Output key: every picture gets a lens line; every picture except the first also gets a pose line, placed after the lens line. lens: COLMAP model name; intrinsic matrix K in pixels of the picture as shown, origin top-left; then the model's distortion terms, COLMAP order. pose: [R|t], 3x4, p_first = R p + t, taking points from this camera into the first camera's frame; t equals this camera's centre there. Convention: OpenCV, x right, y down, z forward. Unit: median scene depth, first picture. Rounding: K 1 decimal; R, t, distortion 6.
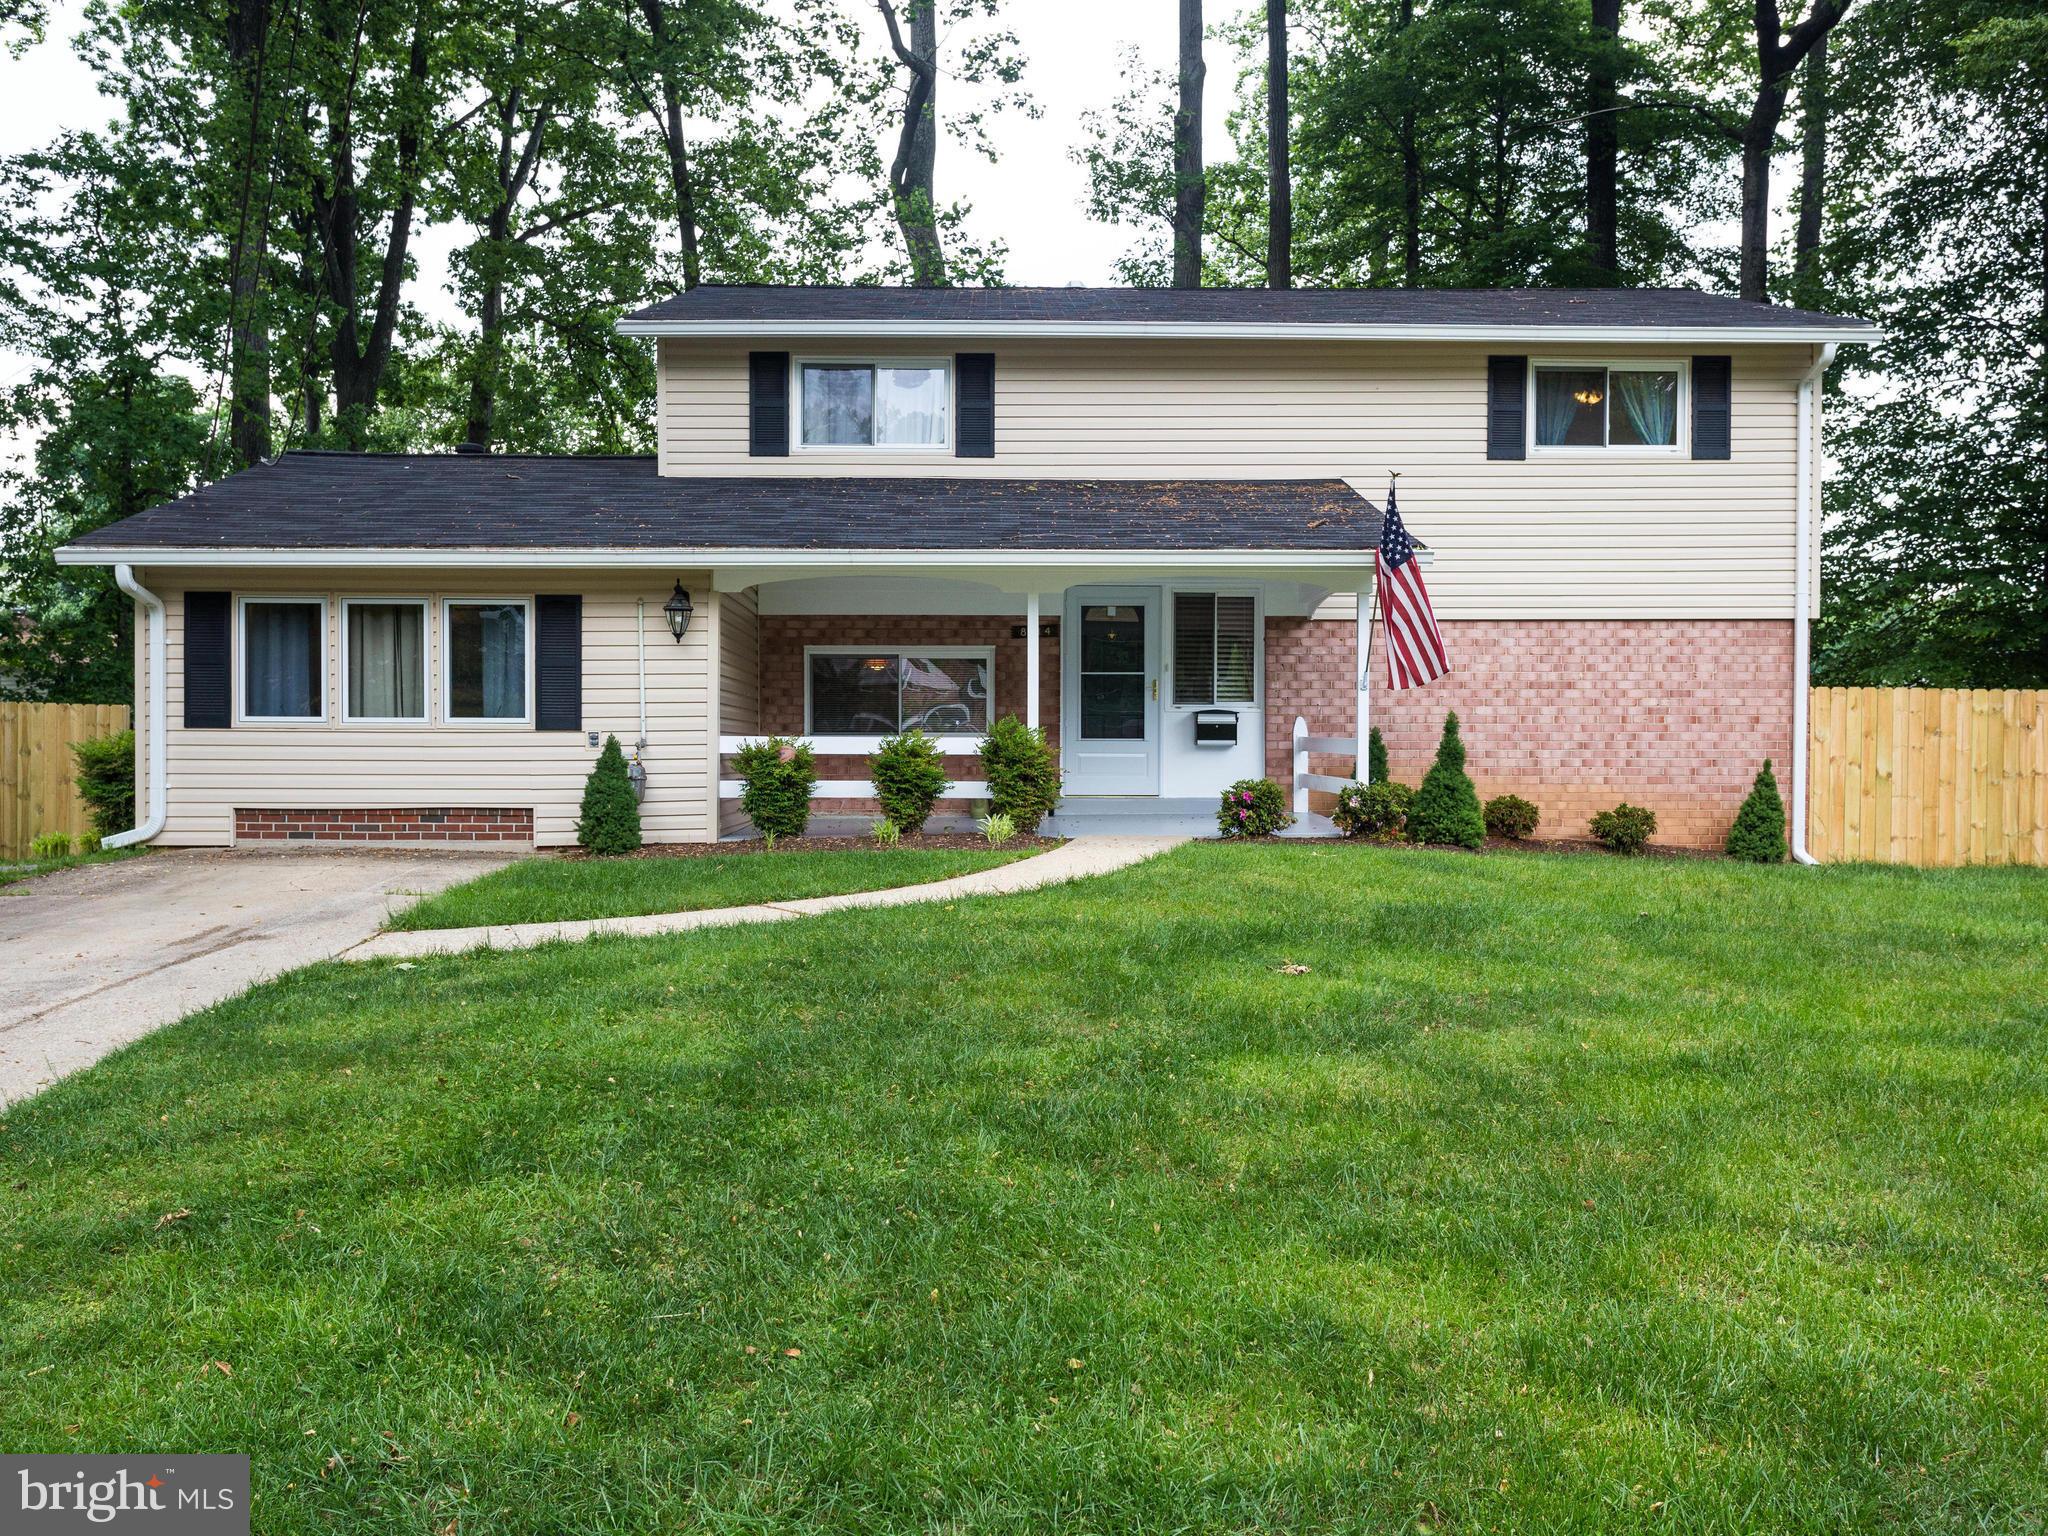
lens RADIAL K [[1360.6, 0, 1025.1], [0, 1360.6, 836.7], [0, 0, 1]] dist [0.000896, 0.007145]
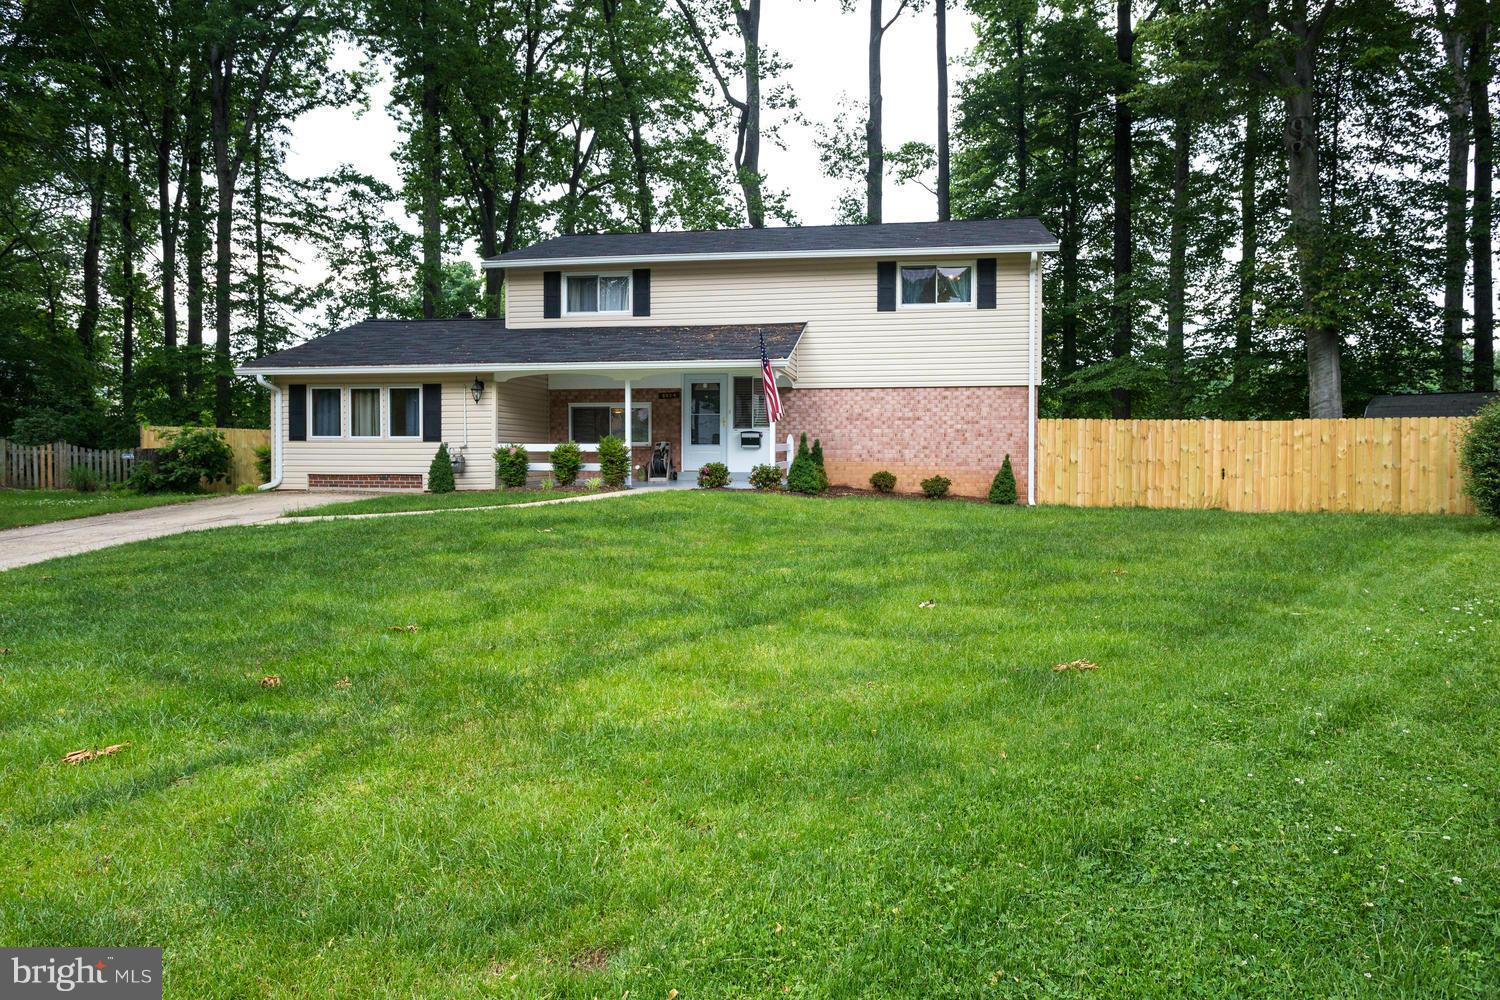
lens RADIAL K [[729.5, 0, 772.1], [0, 729.5, 500.0], [0, 0, 1]] dist [0.001282, 0.000332]
pose [[0.990843, 0.008574, -0.134743, 0.333119], [-0.007985, 0.999956, 0.004913, 0.009925], [0.134779, -0.003792, 0.990868, -0.139042]]
